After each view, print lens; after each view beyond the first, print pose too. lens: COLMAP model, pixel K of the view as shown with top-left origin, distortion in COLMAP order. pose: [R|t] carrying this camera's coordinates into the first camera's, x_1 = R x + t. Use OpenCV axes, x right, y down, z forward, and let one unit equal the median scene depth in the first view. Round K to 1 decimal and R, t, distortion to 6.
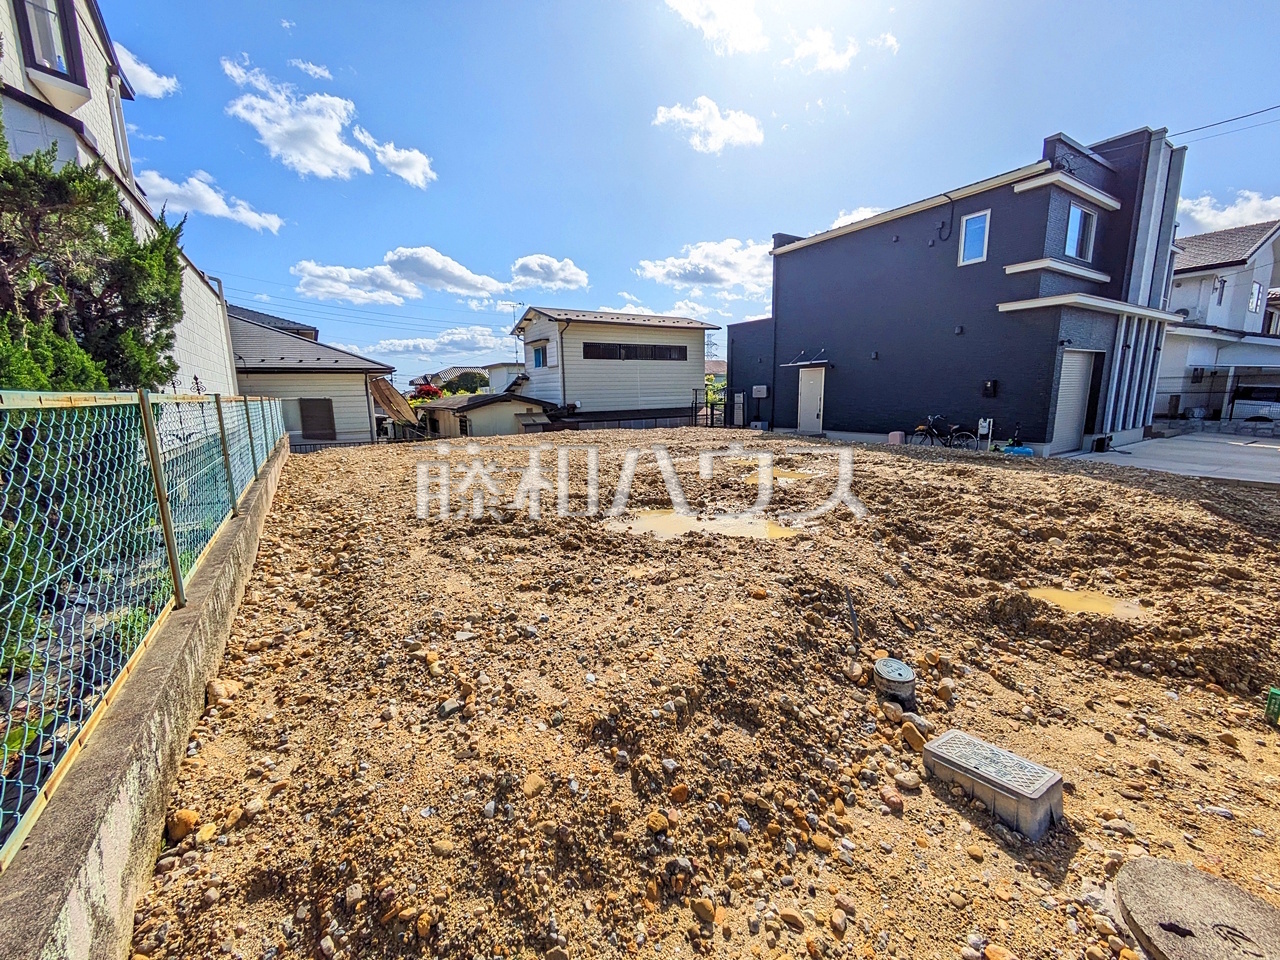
lens RADIAL K [[517.0, 0, 651.9], [0, 517.0, 480.8], [0, 0, 1]] dist [0.015848, -0.000208]
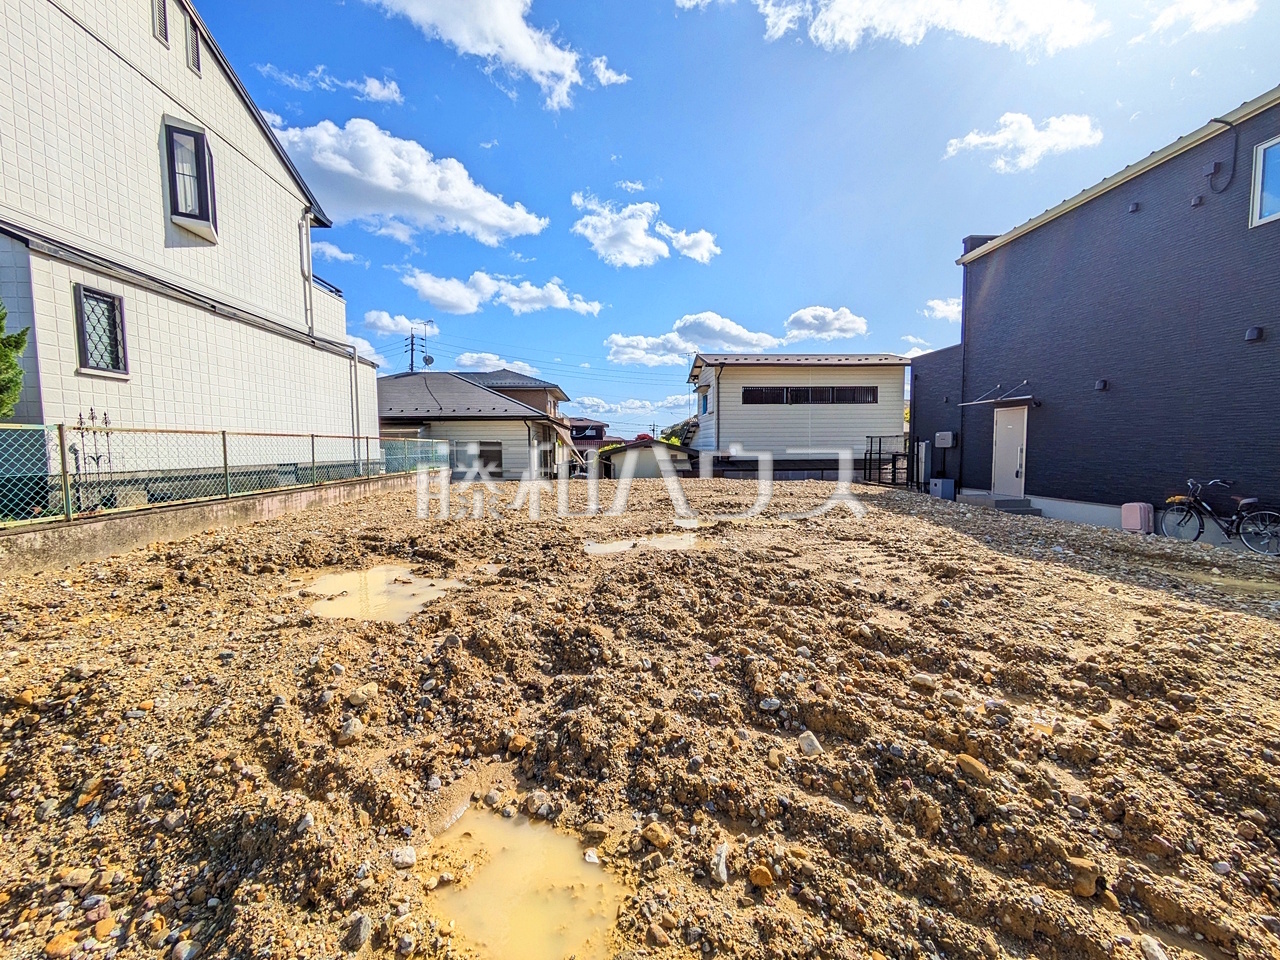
lens RADIAL K [[517.0, 0, 651.9], [0, 517.0, 480.8], [0, 0, 1]] dist [0.015848, -0.000208]
pose [[0.881701, 0.044764, -0.469681, 0.162778], [-0.088375, 0.993539, -0.071209, -0.015753], [0.463458, 0.104294, 0.879960, 0.109527]]
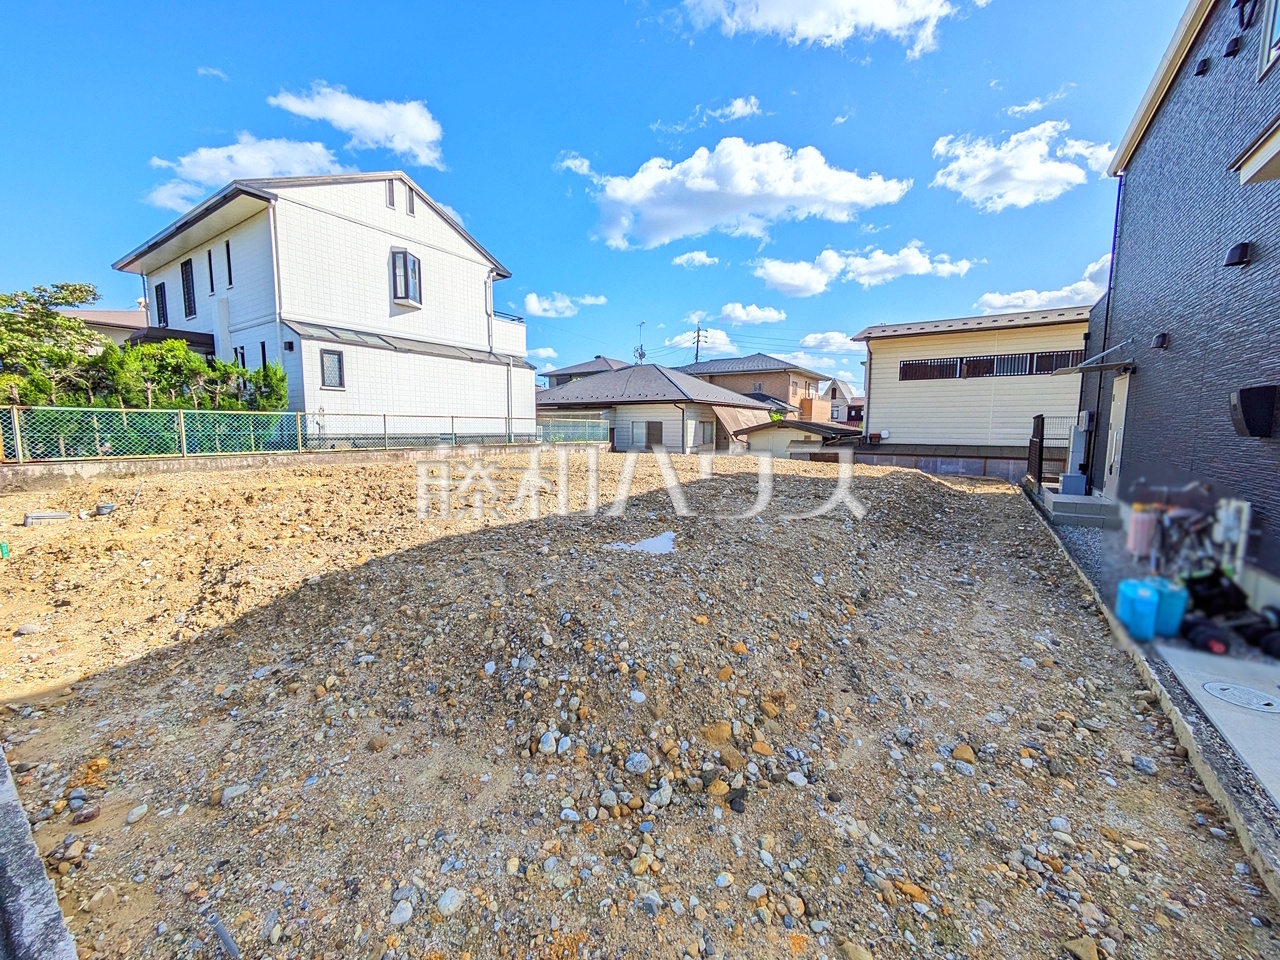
lens RADIAL K [[500.2, 0, 640.0], [0, 500.2, 480.0], [0, 0, 1]] dist [-0.000491, 0.000025]
pose [[0.400209, 0.122622, -0.908183, 0.433614], [-0.166626, 0.984226, 0.059462, -0.054947], [0.901148, 0.127530, 0.414328, 0.301924]]
